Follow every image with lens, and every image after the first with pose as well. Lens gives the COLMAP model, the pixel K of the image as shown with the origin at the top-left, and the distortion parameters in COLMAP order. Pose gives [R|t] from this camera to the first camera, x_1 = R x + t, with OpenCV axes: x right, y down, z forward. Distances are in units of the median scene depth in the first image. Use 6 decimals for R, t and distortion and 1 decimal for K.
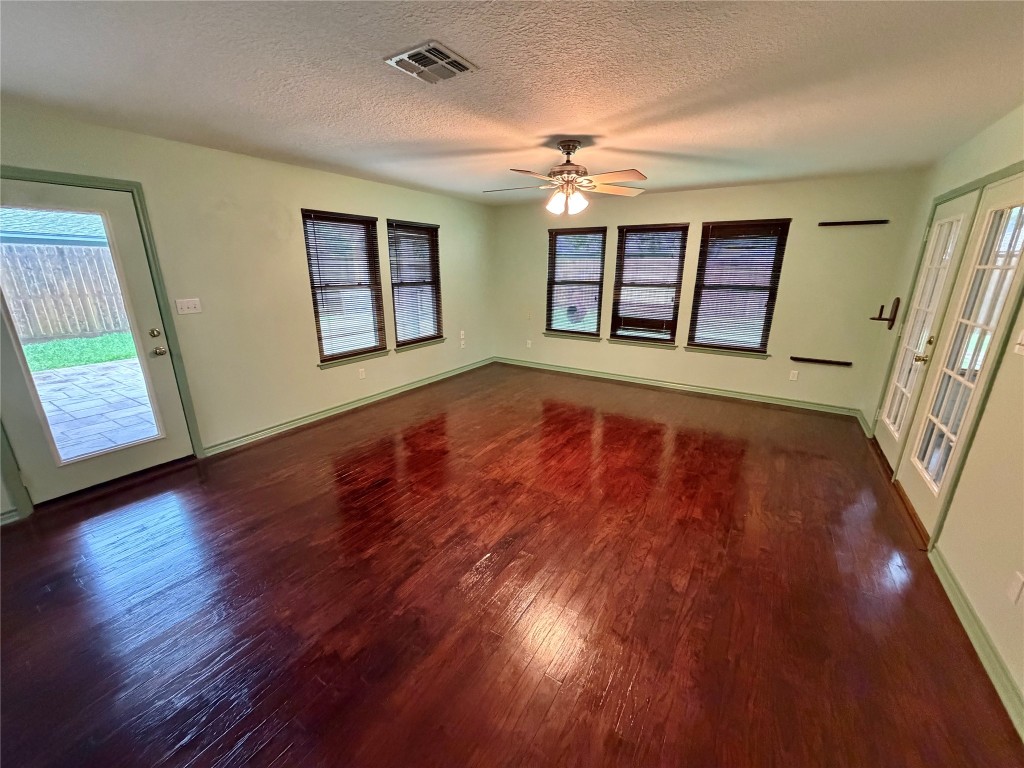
lens RADIAL K [[406.7, 0, 508.5], [0, 406.7, 382.9], [0, 0, 1]] dist [-0.002498, 0.000490]
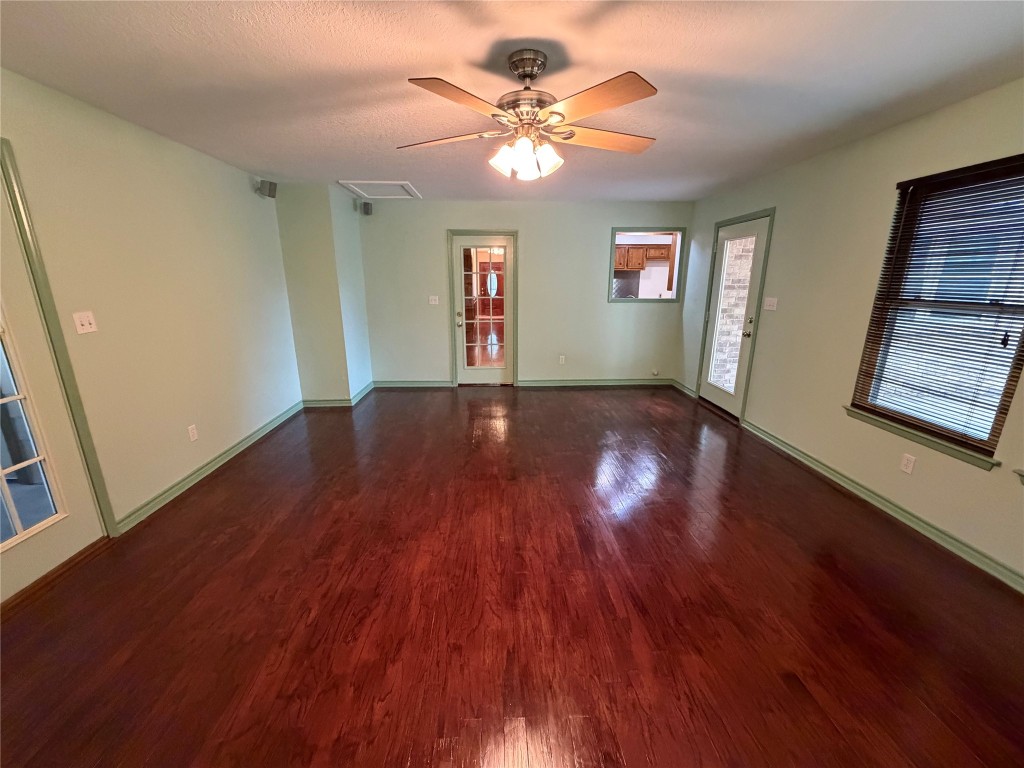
lens RADIAL K [[406.7, 0, 509.0], [0, 406.7, 383.5], [0, 0, 1]] dist [-0.002498, 0.000490]
pose [[-0.818214, 0.140821, -0.557401, 0.395860], [-0.164944, 0.871279, 0.462240, -0.302880], [0.550745, 0.470151, -0.689665, 1.116223]]
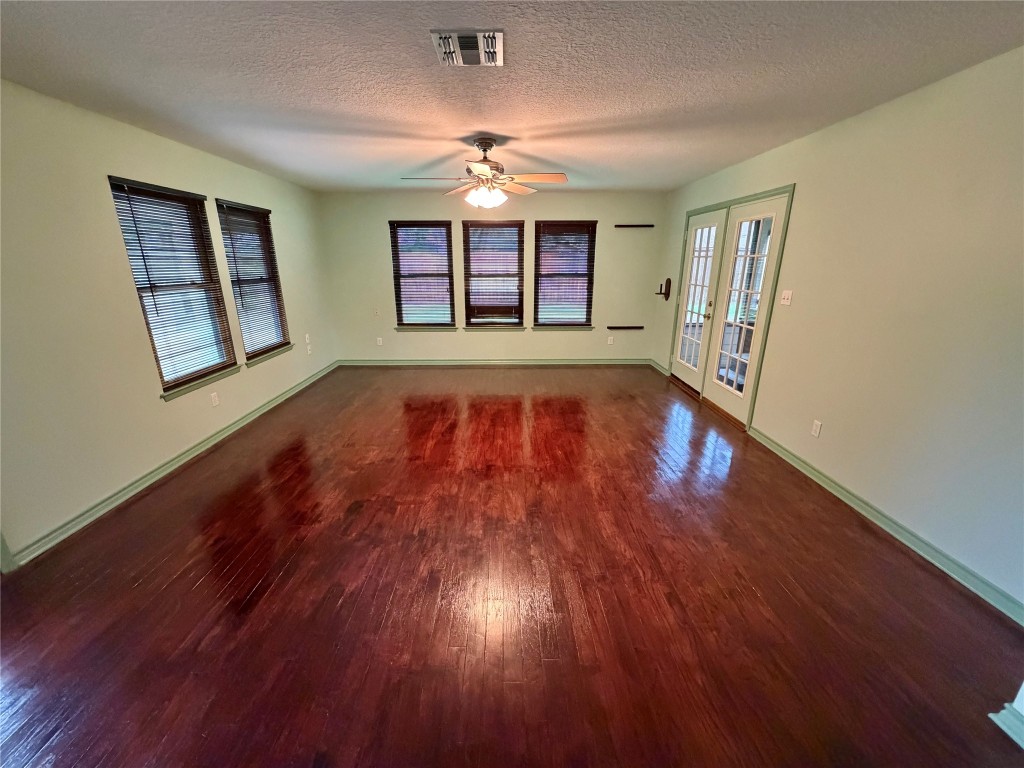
lens RADIAL K [[406.7, 0, 506.4], [0, 406.7, 384.3], [0, 0, 1]] dist [-0.002498, 0.000490]
pose [[0.838205, -0.164862, 0.519839, -0.317412], [0.157110, 0.985799, 0.059307, -0.010266], [-0.522234, 0.031960, 0.852203, 0.057874]]
